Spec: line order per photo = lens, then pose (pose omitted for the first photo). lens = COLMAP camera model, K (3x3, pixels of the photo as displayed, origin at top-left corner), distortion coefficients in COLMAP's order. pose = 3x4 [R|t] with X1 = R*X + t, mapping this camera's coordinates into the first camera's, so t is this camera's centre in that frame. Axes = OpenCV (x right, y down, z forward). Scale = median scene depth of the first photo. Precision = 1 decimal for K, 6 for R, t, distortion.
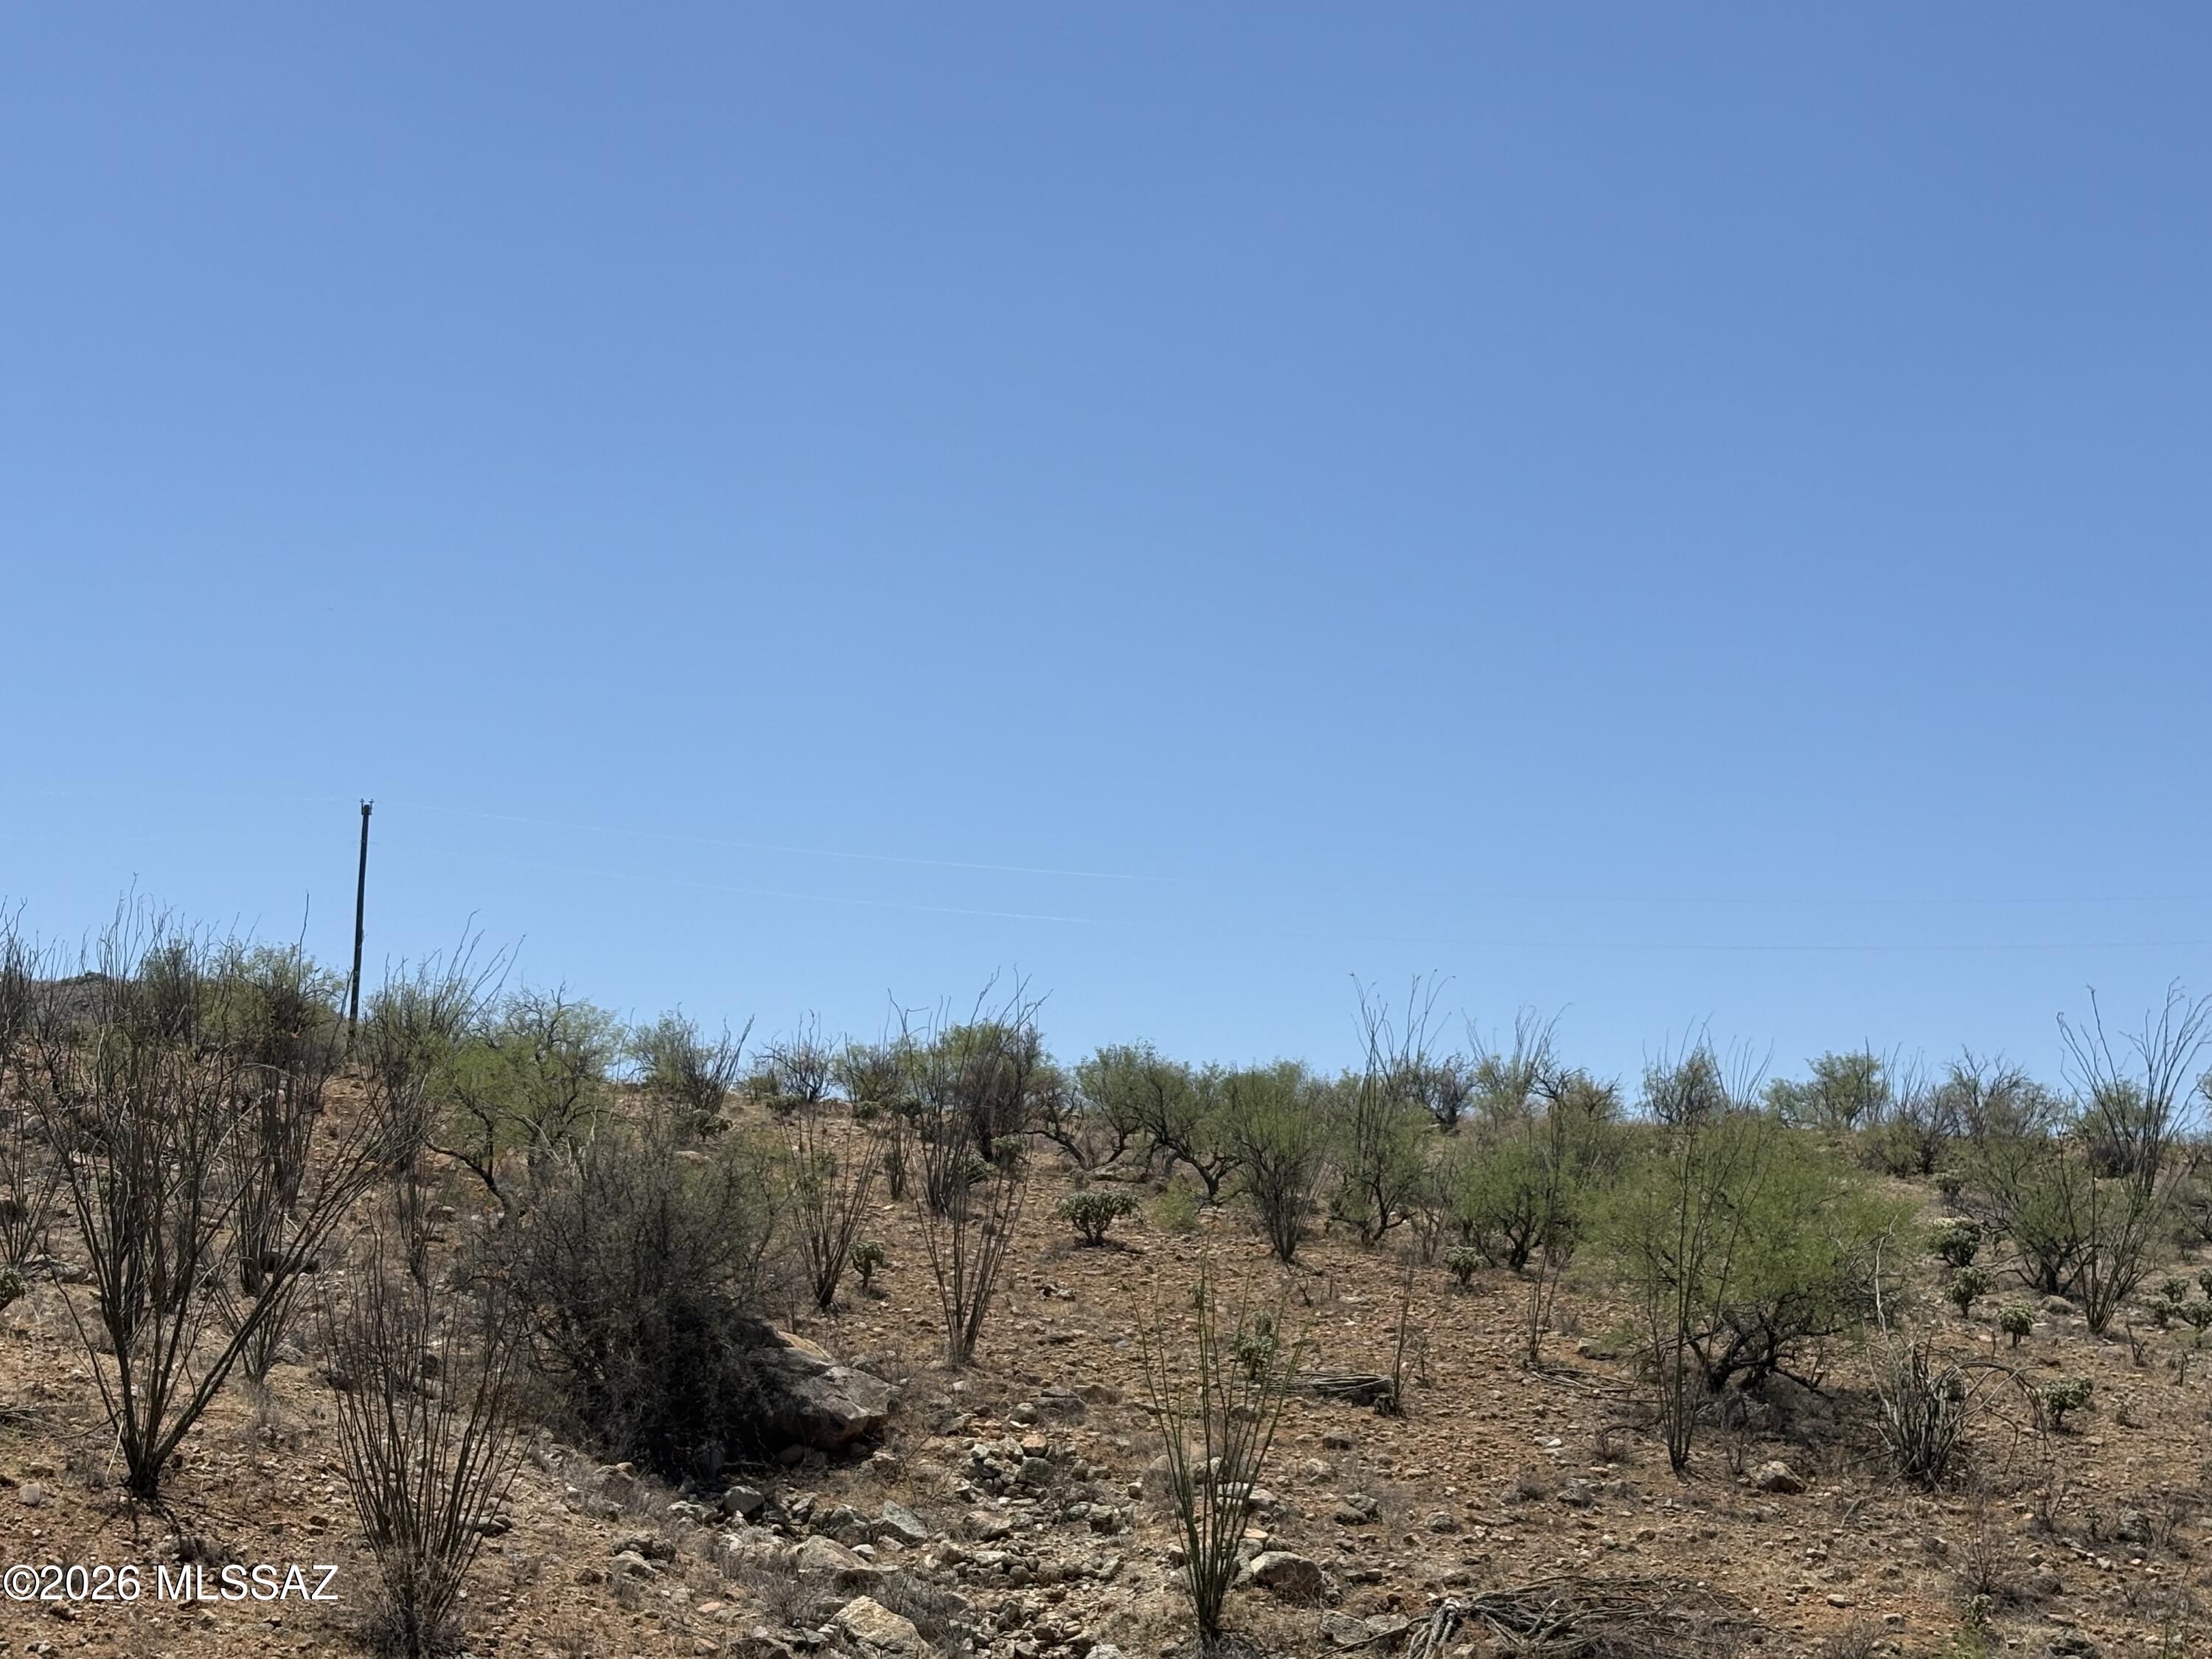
lens RADIAL K [[3381.4, 0, 1110.8], [0, 3381.4, 829.6], [0, 0, 1]] dist [0.089631, 0.000000]
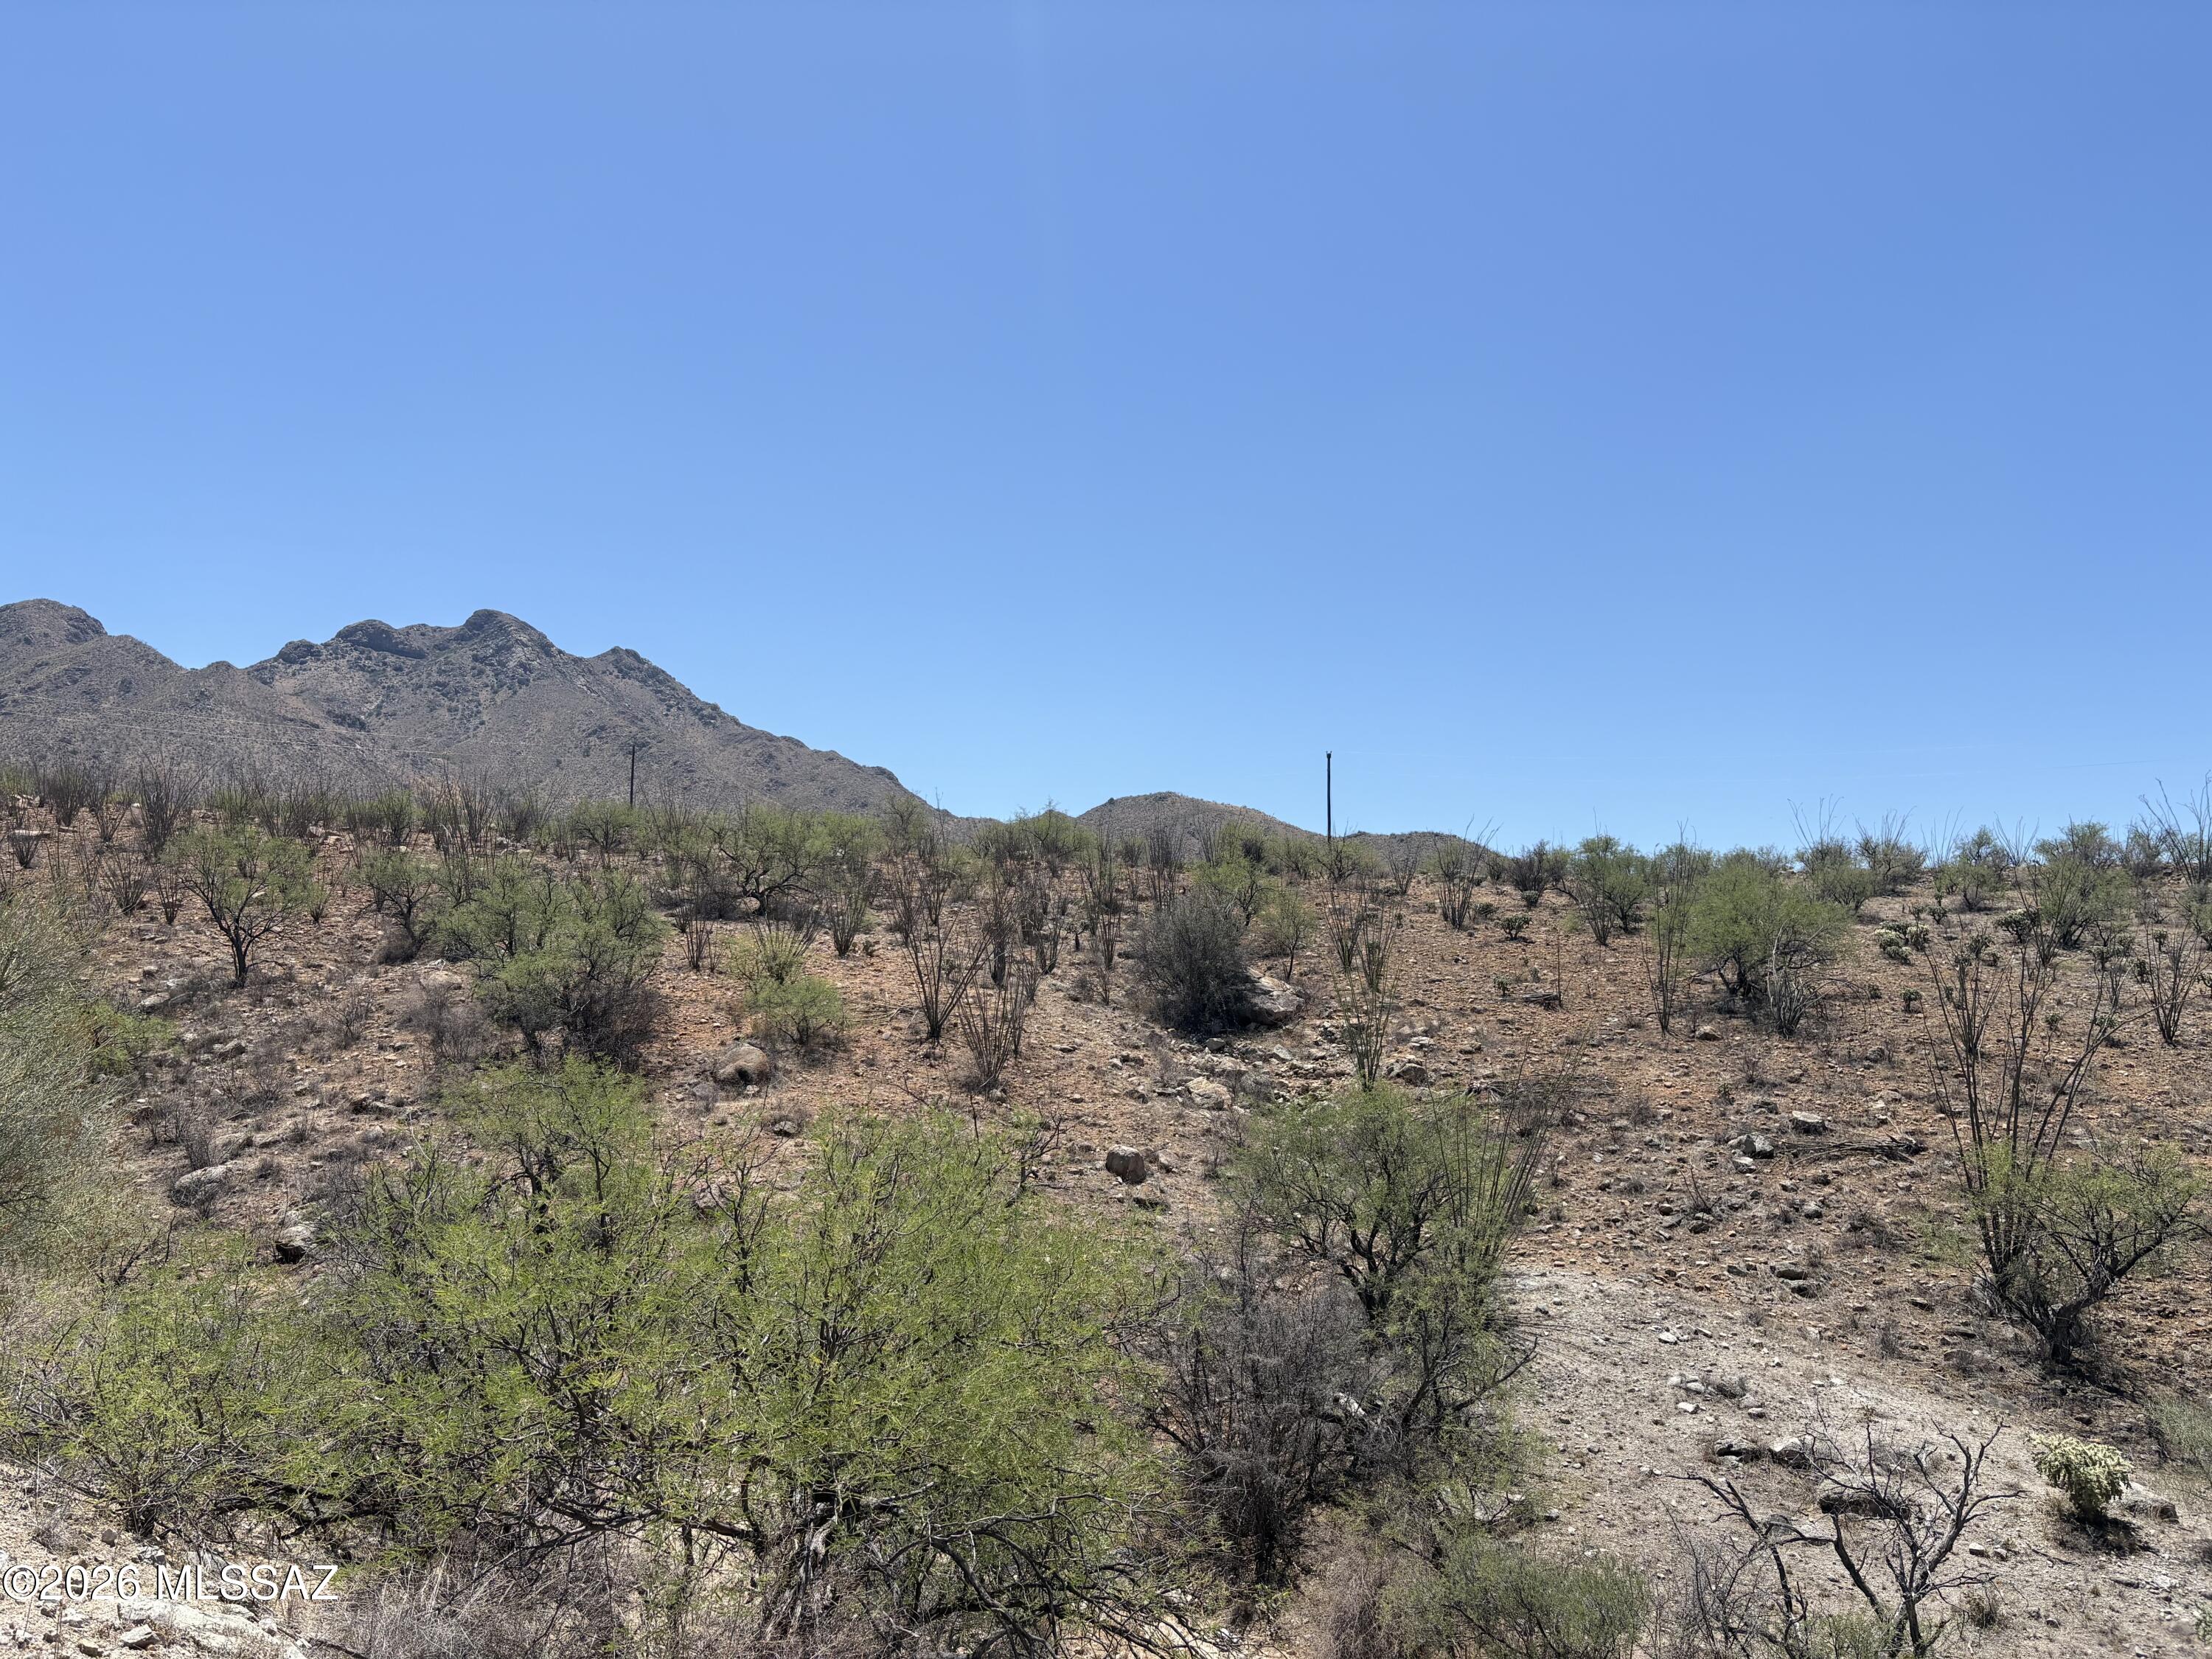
lens RADIAL K [[1656.3, 0, 1083.9], [0, 1656.3, 825.3], [0, 0, 1]] dist [0.059010, -0.064109]
pose [[0.903024, -0.065746, -0.424529, 0.305617], [0.083380, 0.996251, 0.023072, 0.004061], [0.421421, -0.056232, 0.905120, -0.107931]]
